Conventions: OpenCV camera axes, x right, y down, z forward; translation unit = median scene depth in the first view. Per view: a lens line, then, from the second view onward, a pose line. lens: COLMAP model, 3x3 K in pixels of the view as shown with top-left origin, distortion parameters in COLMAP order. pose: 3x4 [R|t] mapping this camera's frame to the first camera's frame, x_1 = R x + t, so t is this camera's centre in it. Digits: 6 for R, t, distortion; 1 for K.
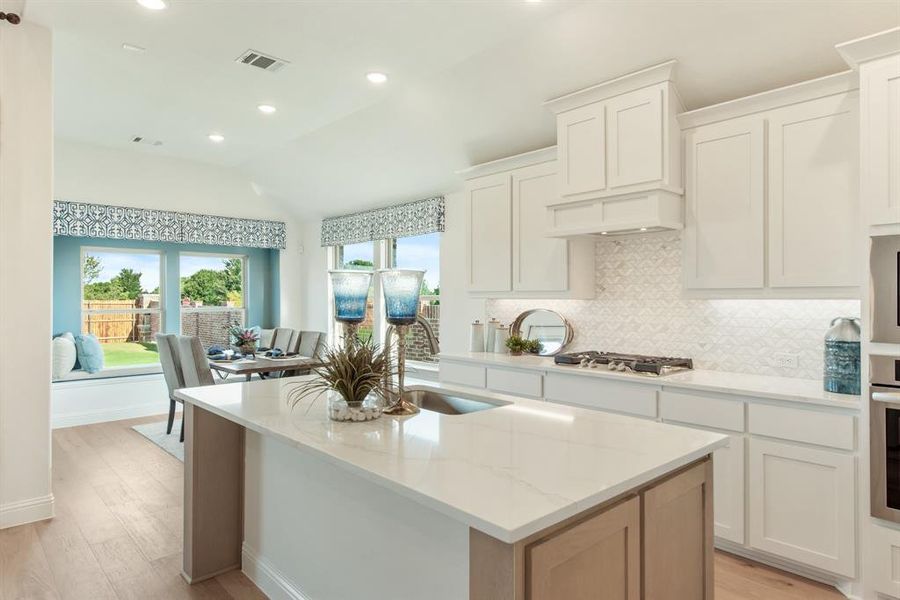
lens RADIAL K [[540.0, 0, 455.6], [0, 540.0, 296.1], [0, 0, 1]] dist [0.013204, -0.007578]
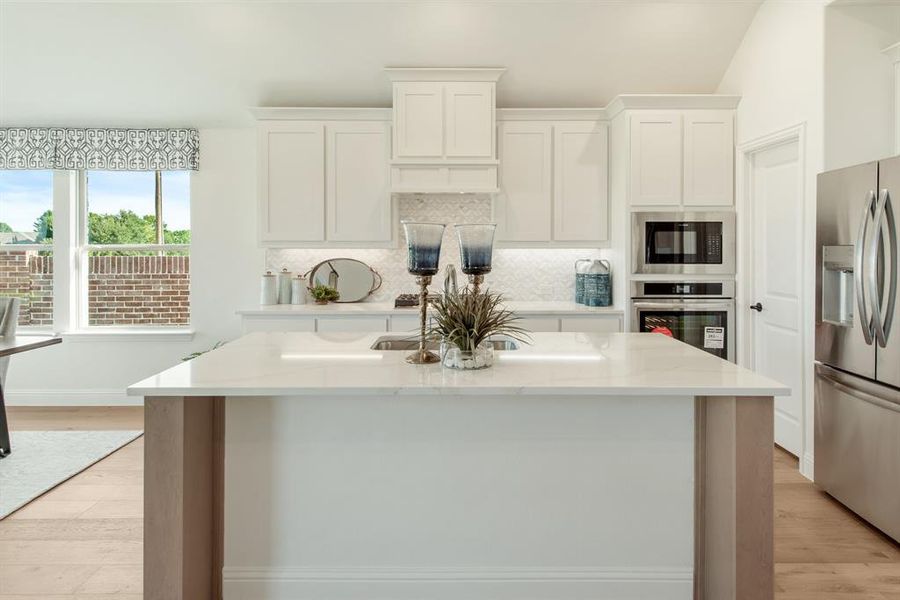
lens RADIAL K [[519.0, 0, 454.1], [0, 519.0, 247.5], [0, 0, 1]] dist [0.015521, -0.007958]
pose [[0.676103, -0.001818, 0.736805, -0.426997], [-0.003407, 0.999979, 0.005593, -0.002850], [-0.736799, -0.006292, 0.676083, 0.157699]]
